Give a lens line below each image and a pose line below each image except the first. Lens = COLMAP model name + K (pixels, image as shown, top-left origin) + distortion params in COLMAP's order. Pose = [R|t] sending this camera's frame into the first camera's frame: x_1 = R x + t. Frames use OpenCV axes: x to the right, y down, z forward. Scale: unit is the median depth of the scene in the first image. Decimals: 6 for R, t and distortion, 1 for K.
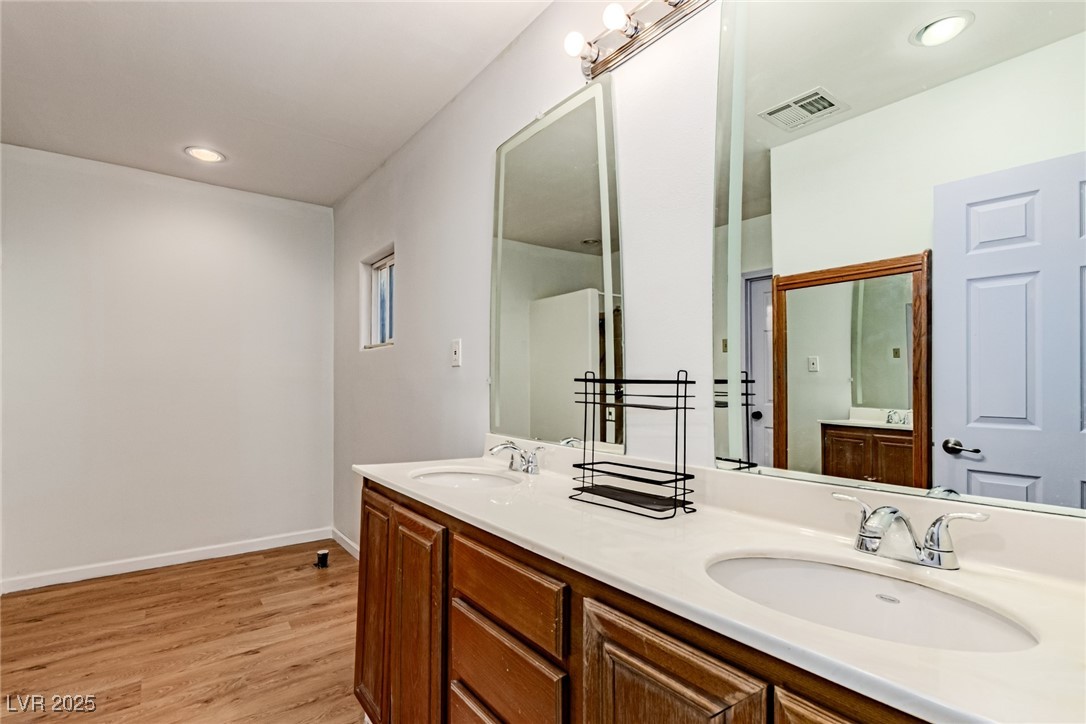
lens RADIAL K [[513.3, 0, 542.6], [0, 513.3, 372.0], [0, 0, 1]] dist [0.005341, -0.002785]
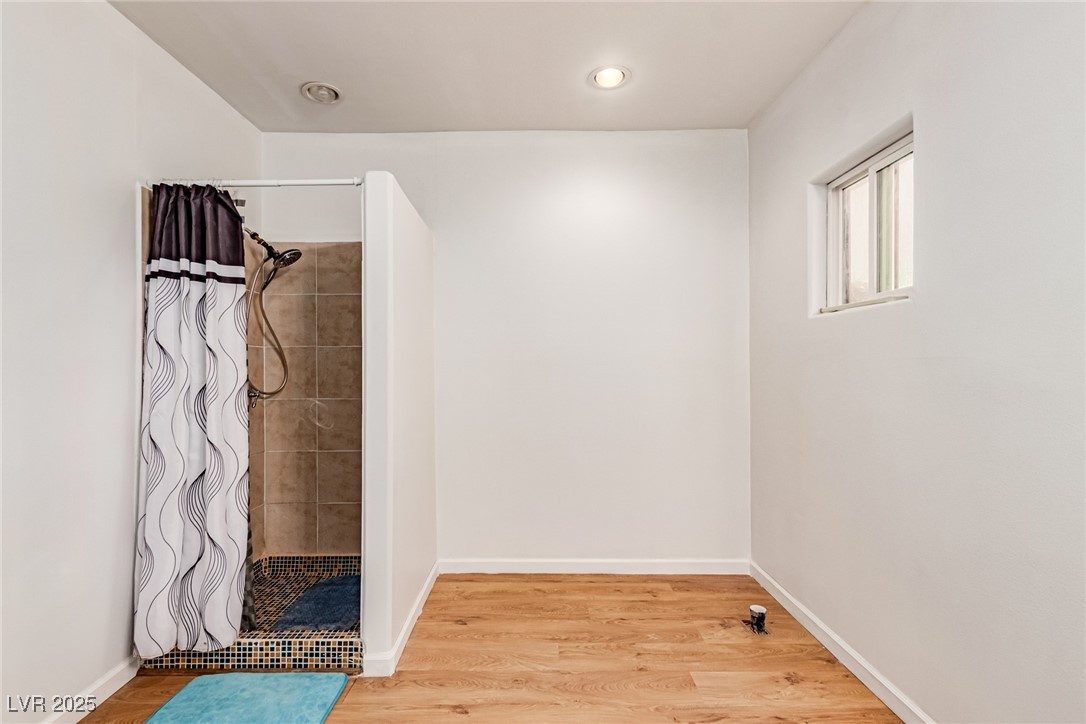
lens RADIAL K [[513.3, 0, 540.5], [0, 513.3, 364.0], [0, 0, 1]] dist [0.005341, -0.002785]
pose [[0.802205, -0.001982, -0.597045, -0.273558], [0.010505, 0.999887, 0.010796, 0.009197], [0.596956, -0.014933, 0.802135, 0.300225]]
